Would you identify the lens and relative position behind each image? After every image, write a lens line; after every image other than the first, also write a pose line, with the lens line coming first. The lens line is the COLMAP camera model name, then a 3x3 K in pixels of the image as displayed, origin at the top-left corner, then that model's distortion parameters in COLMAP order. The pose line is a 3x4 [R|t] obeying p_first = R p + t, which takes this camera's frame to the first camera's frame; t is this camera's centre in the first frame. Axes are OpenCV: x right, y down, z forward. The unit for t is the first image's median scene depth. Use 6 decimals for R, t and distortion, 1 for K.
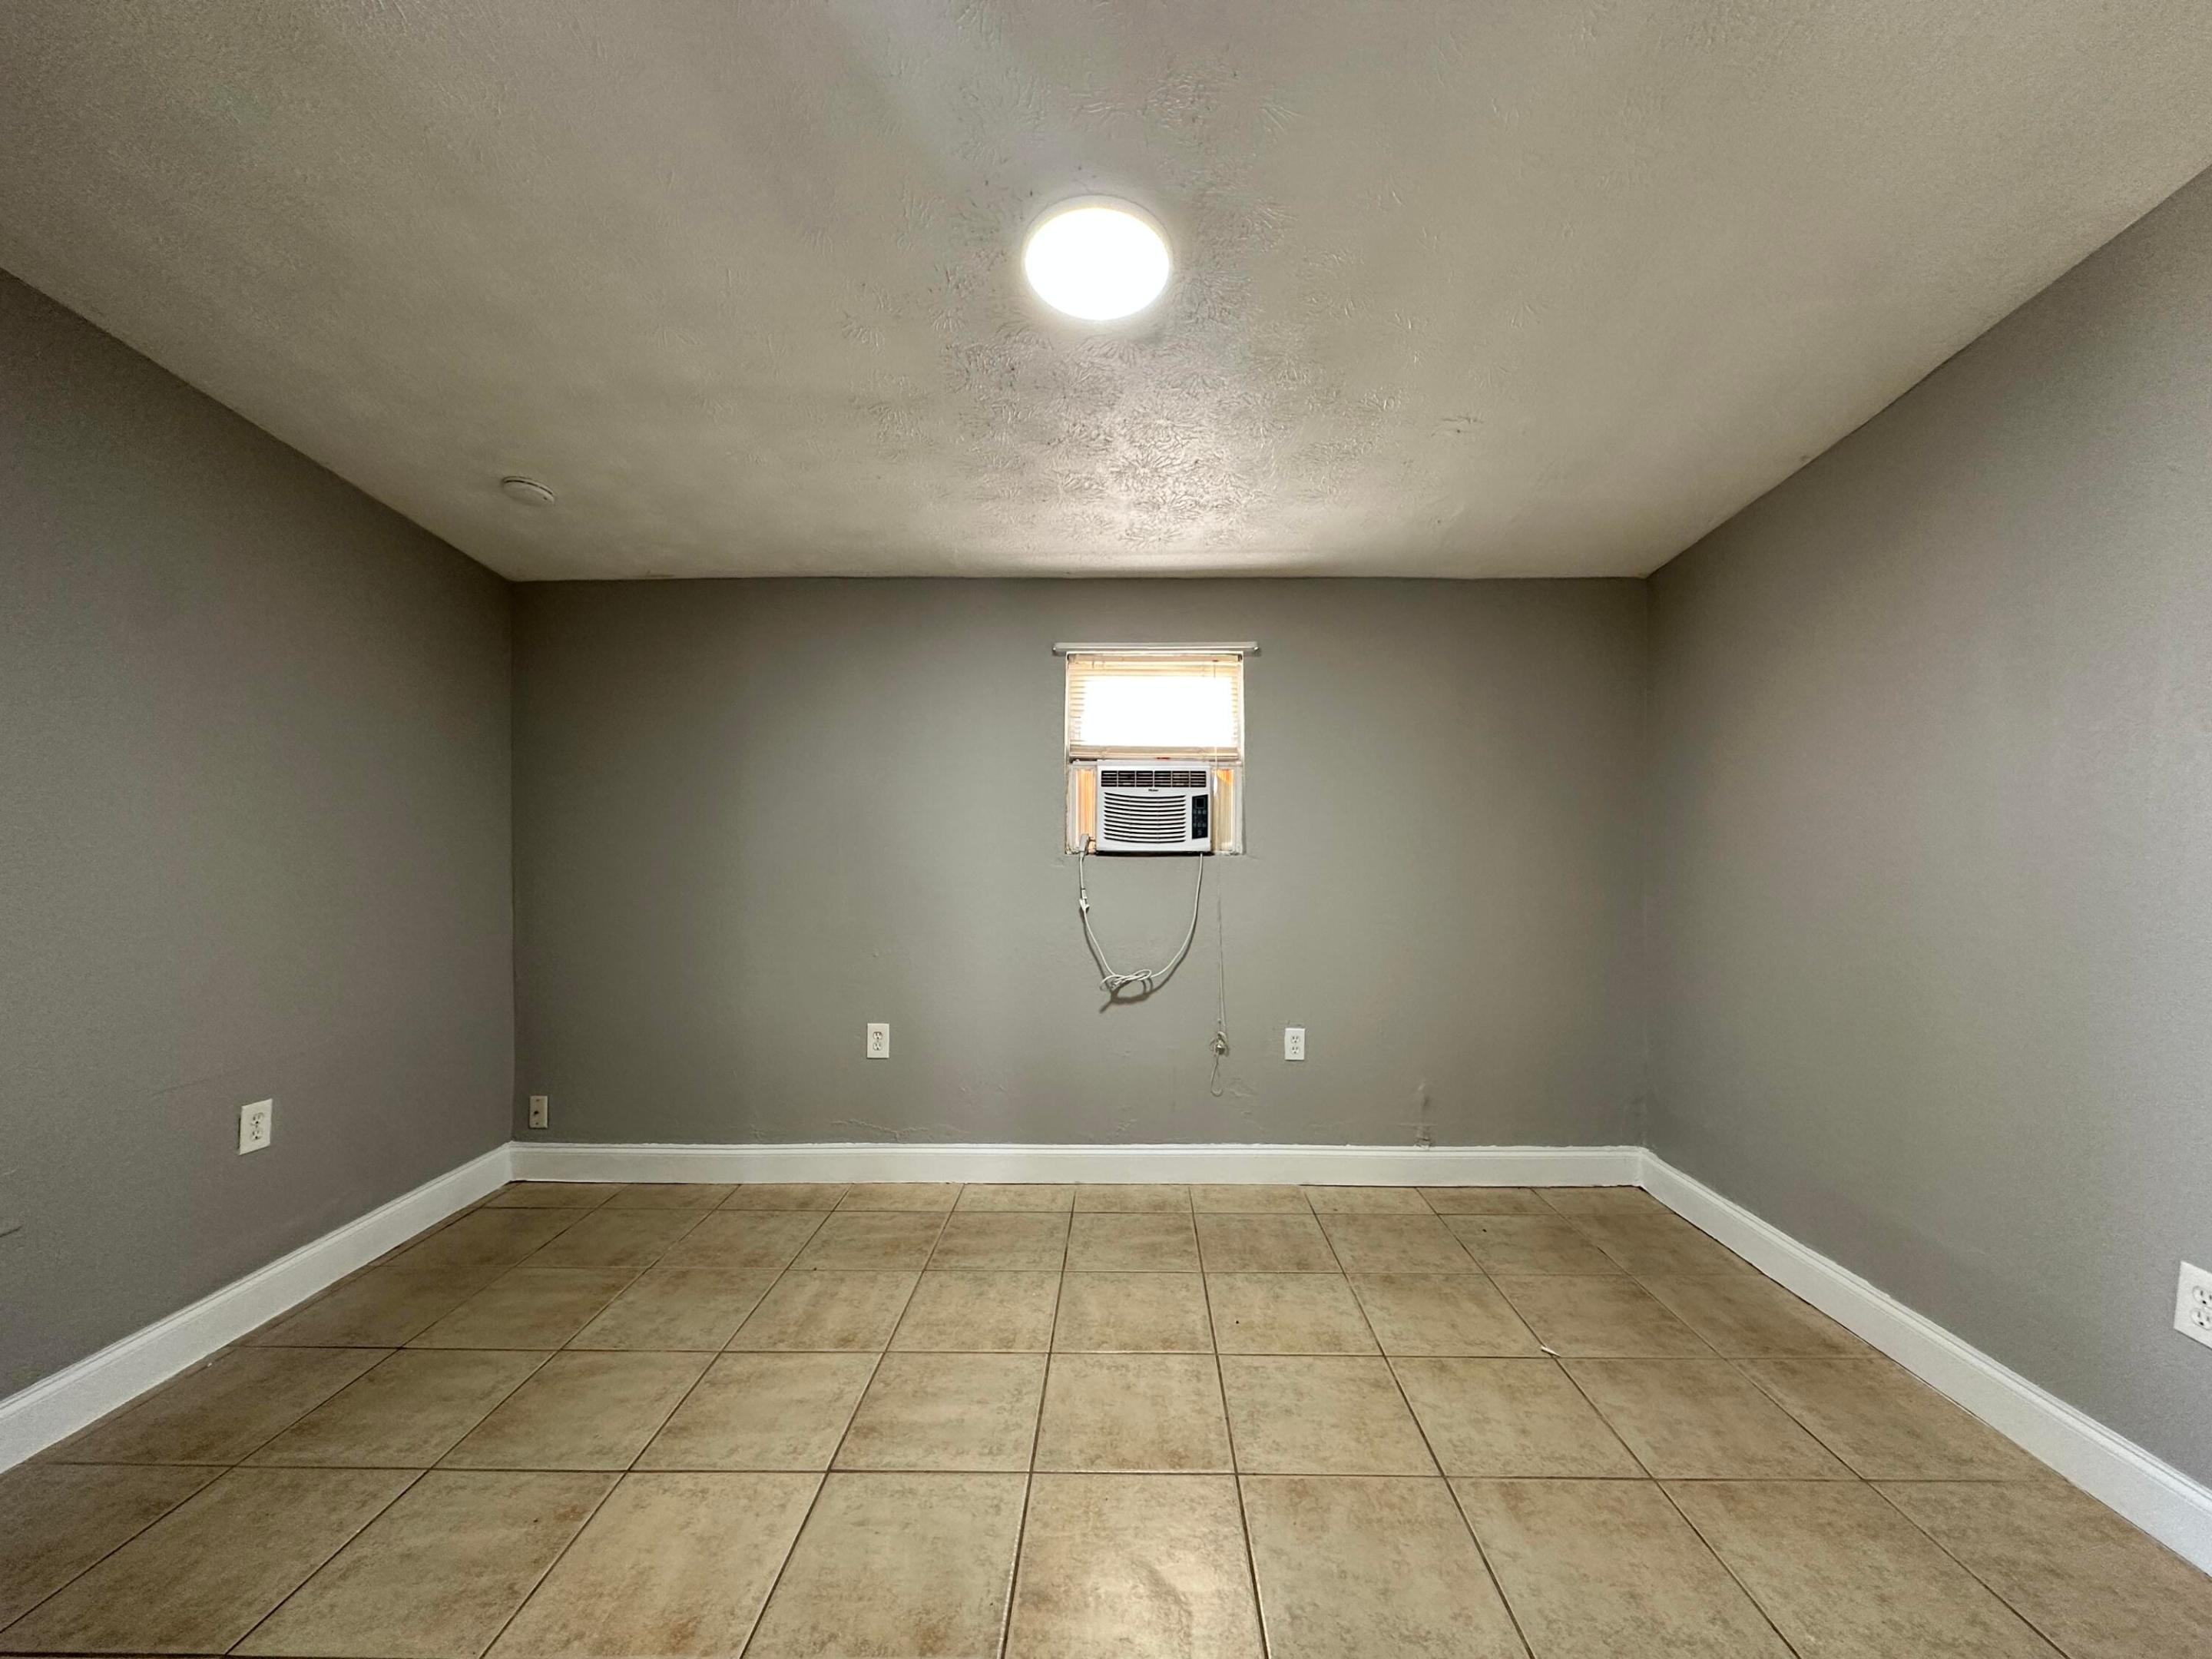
lens RADIAL K [[882.5, 0, 1105.0], [0, 882.5, 824.3], [0, 0, 1]] dist [-0.003094, 0.000517]
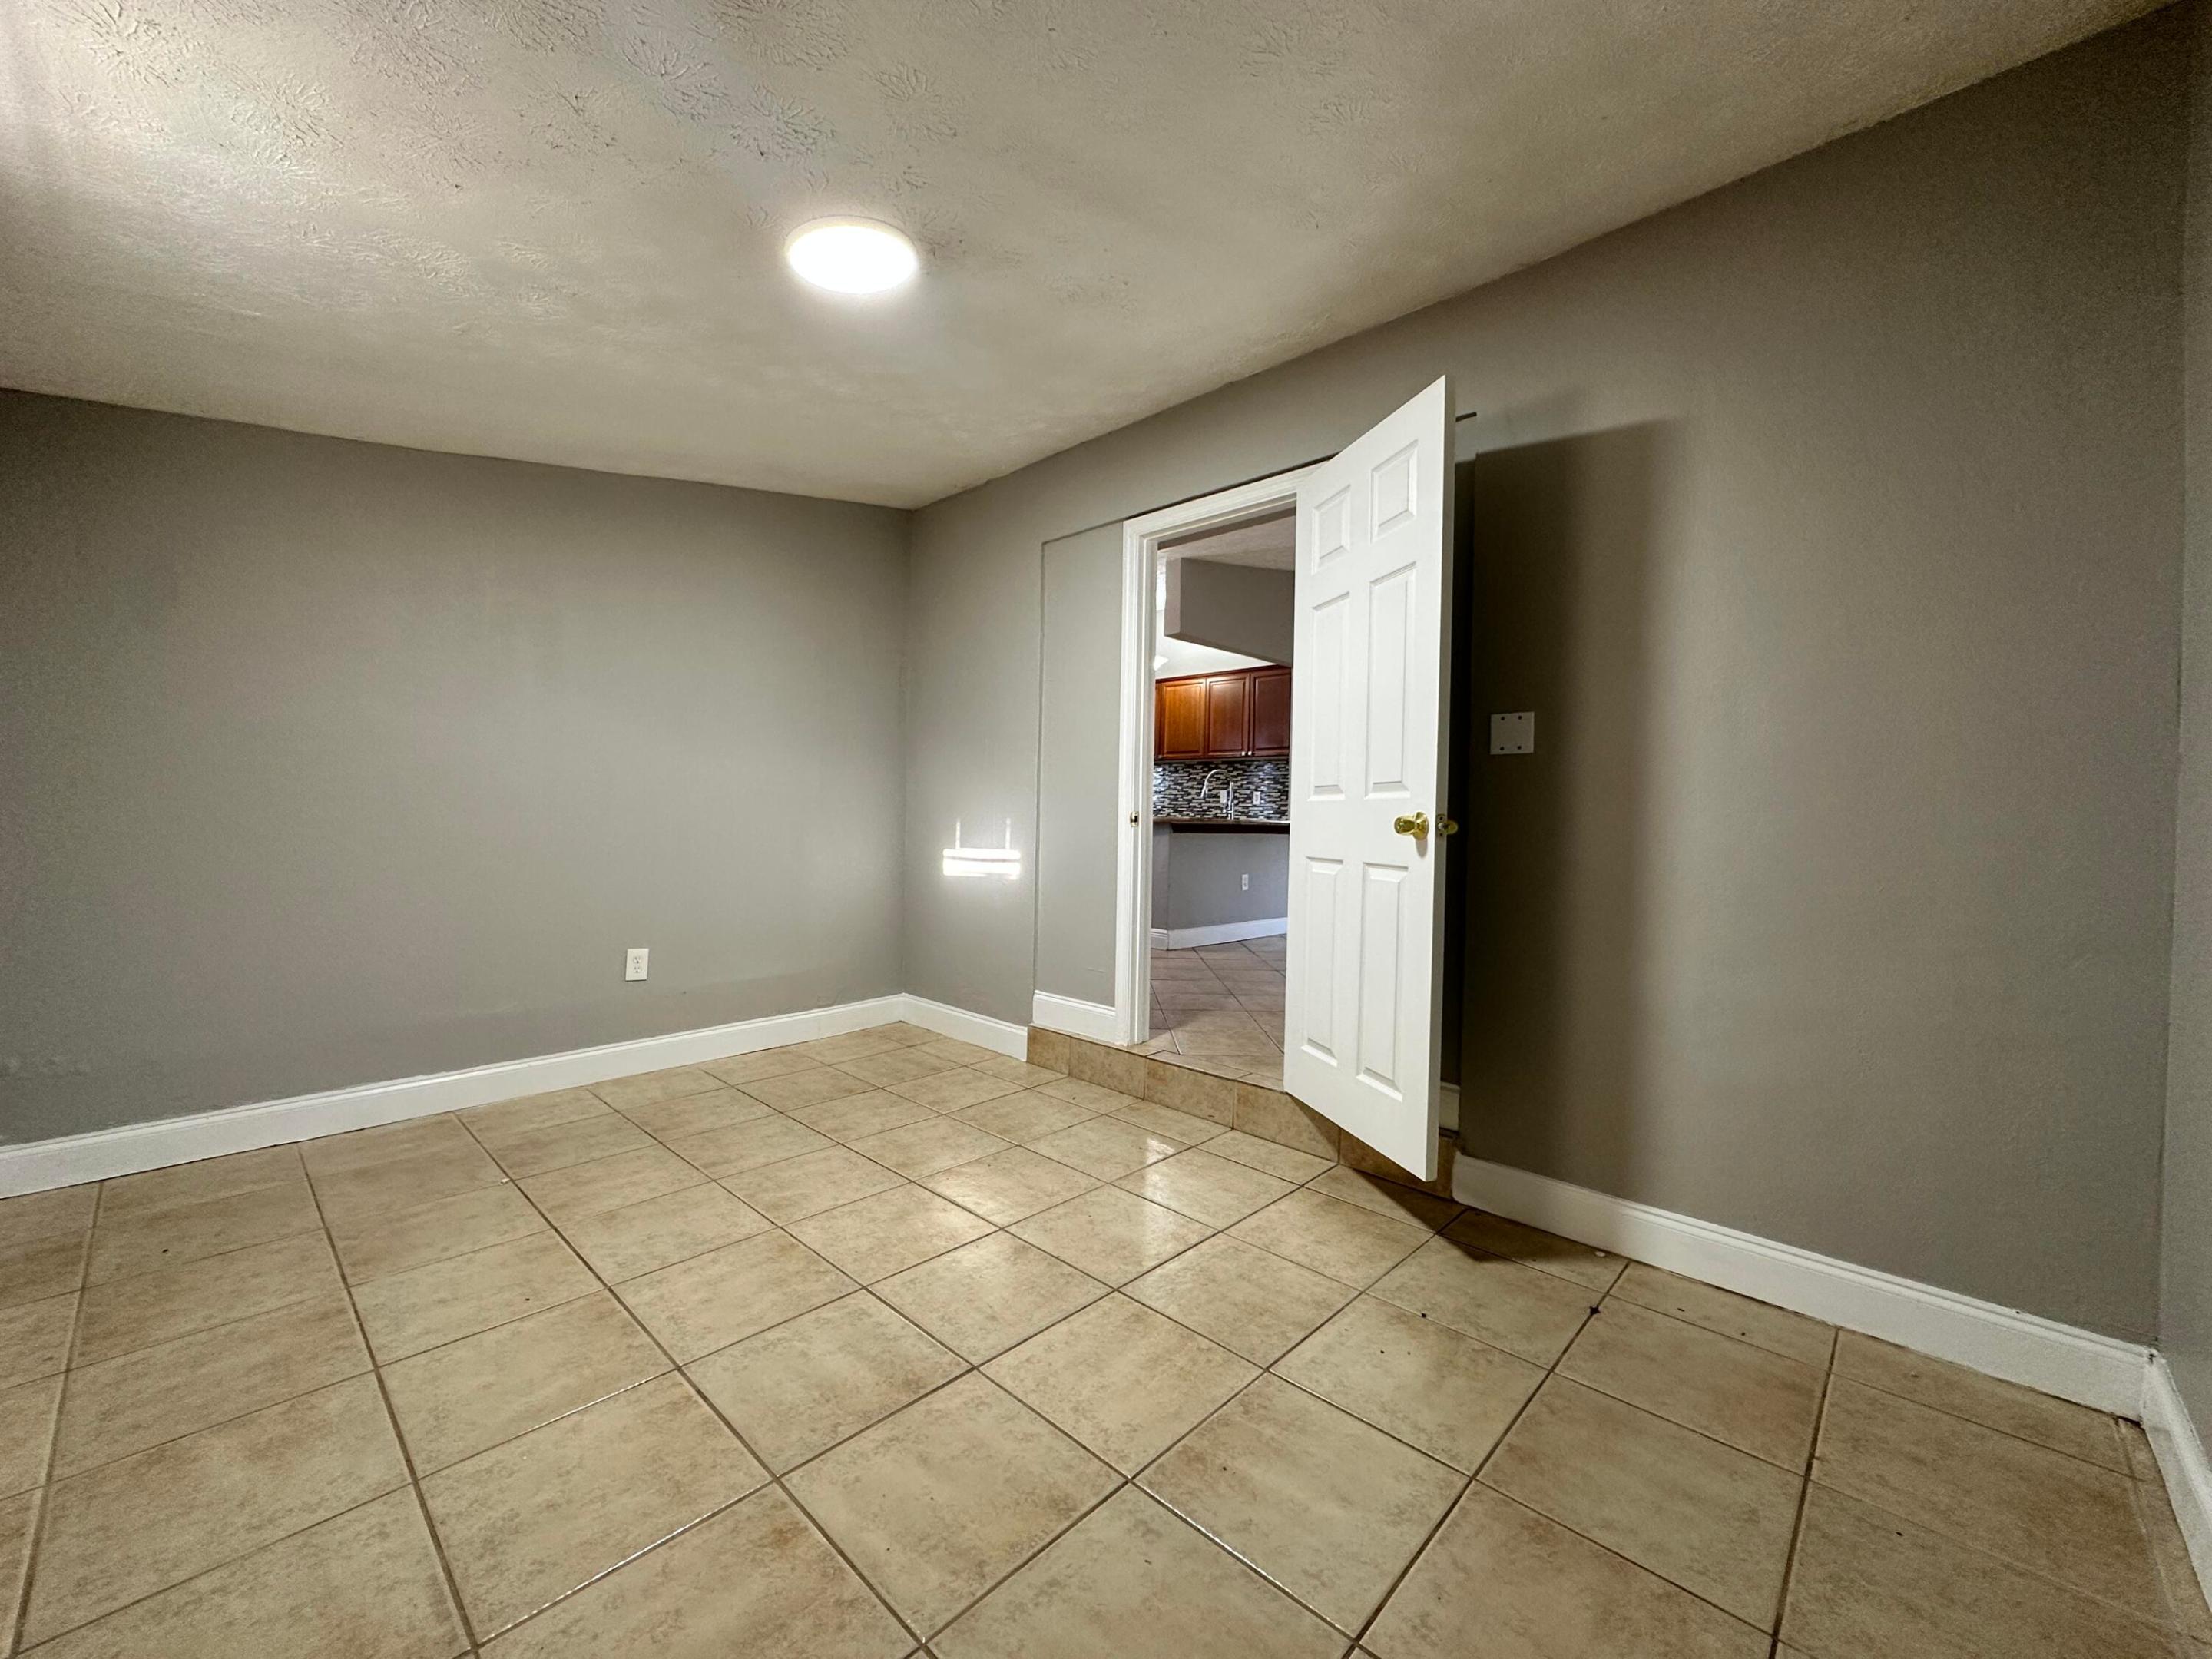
lens RADIAL K [[882.5, 0, 1109.8], [0, 882.5, 828.6], [0, 0, 1]] dist [-0.003094, 0.000517]
pose [[-0.748010, -0.020487, 0.663371, -0.961345], [-0.020562, 0.999759, 0.007691, 0.107990], [-0.663369, -0.007887, -0.748251, 1.477277]]
